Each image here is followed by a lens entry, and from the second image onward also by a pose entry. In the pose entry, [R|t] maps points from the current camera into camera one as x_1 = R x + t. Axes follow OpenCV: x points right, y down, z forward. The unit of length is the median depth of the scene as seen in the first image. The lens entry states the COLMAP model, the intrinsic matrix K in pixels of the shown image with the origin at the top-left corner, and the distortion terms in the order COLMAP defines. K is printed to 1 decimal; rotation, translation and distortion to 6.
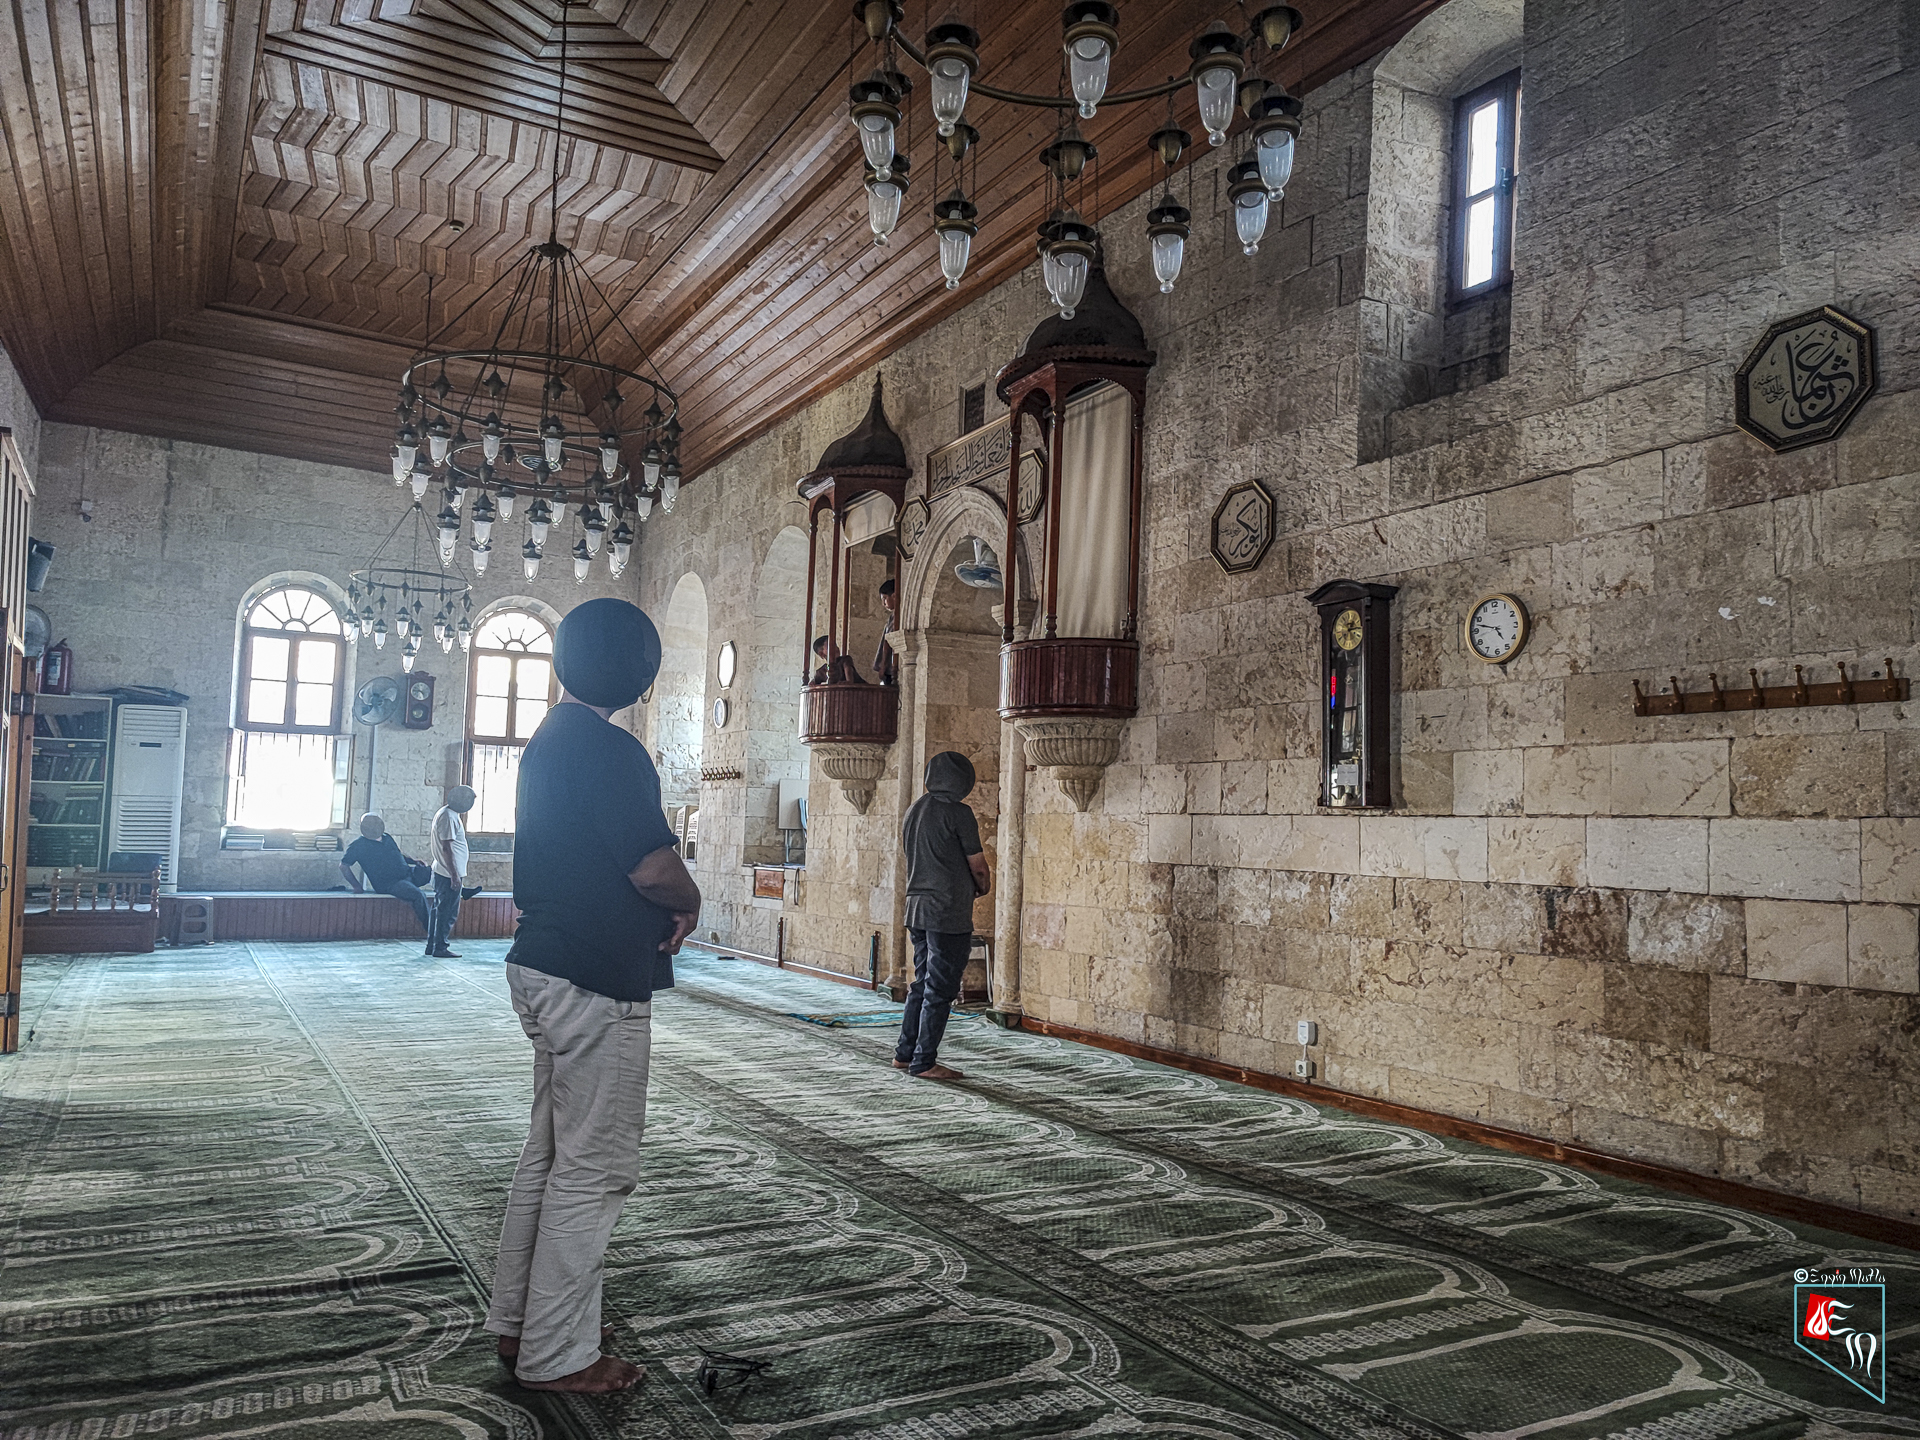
lens RADIAL K [[1399.6, 0, 960.0], [0, 1399.6, 720.0], [0, 0, 1]] dist [0.005977, -0.005094]
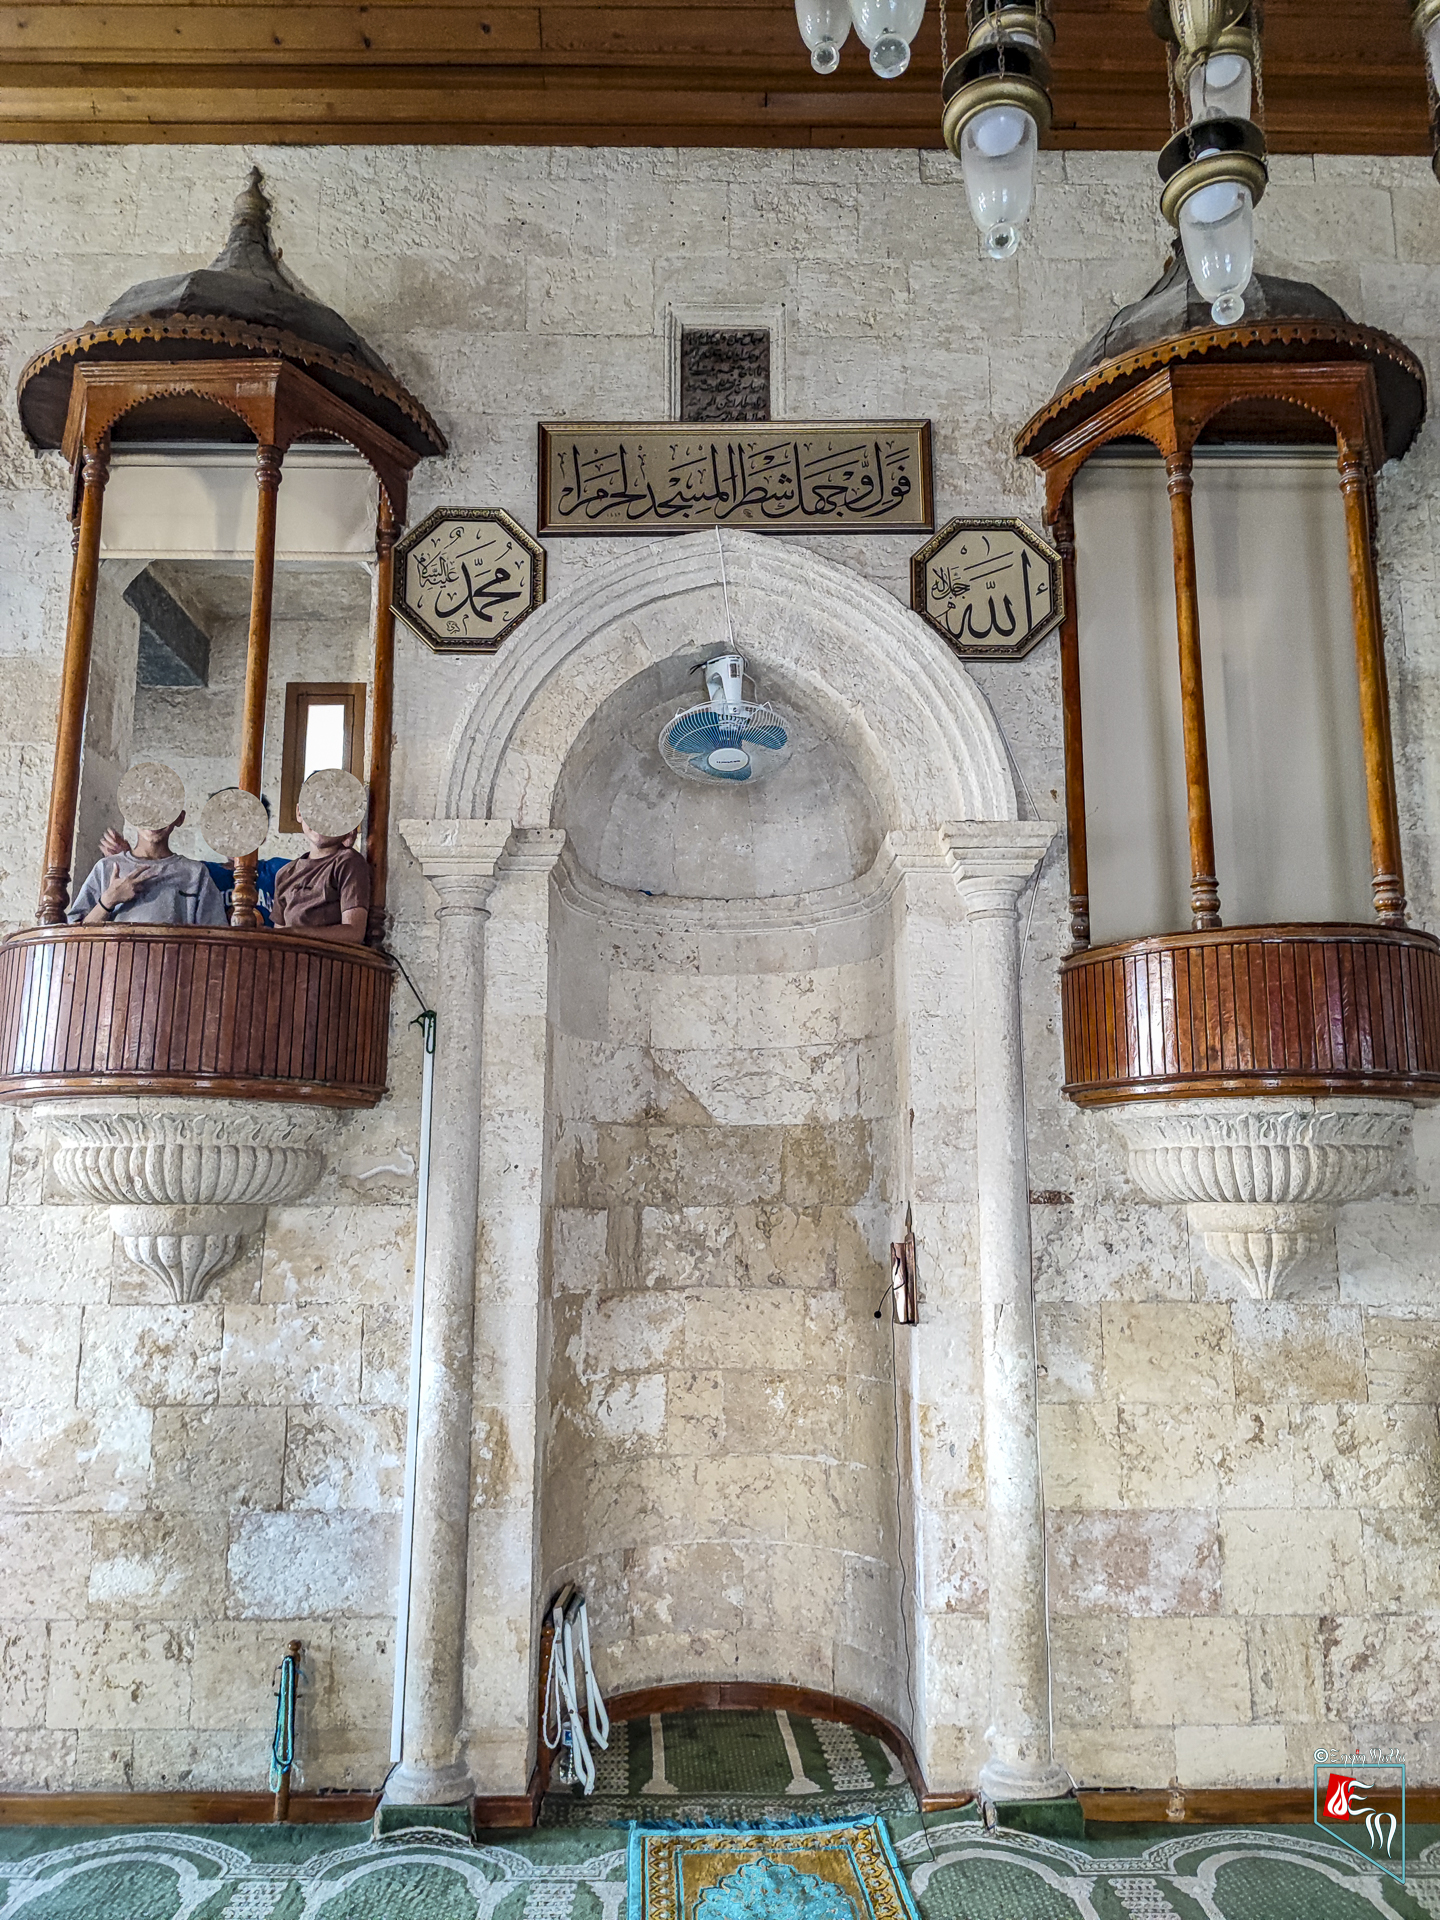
lens RADIAL K [[1399.6, 0, 720.0], [0, 1399.6, 960.0], [0, 0, 1]] dist [0.005977, -0.005094]
pose [[0.479706, 0.126698, 0.868234, -0.359023], [-0.060200, 0.991941, -0.111490, 0.014087], [-0.875362, 0.001215, 0.483467, 0.789044]]
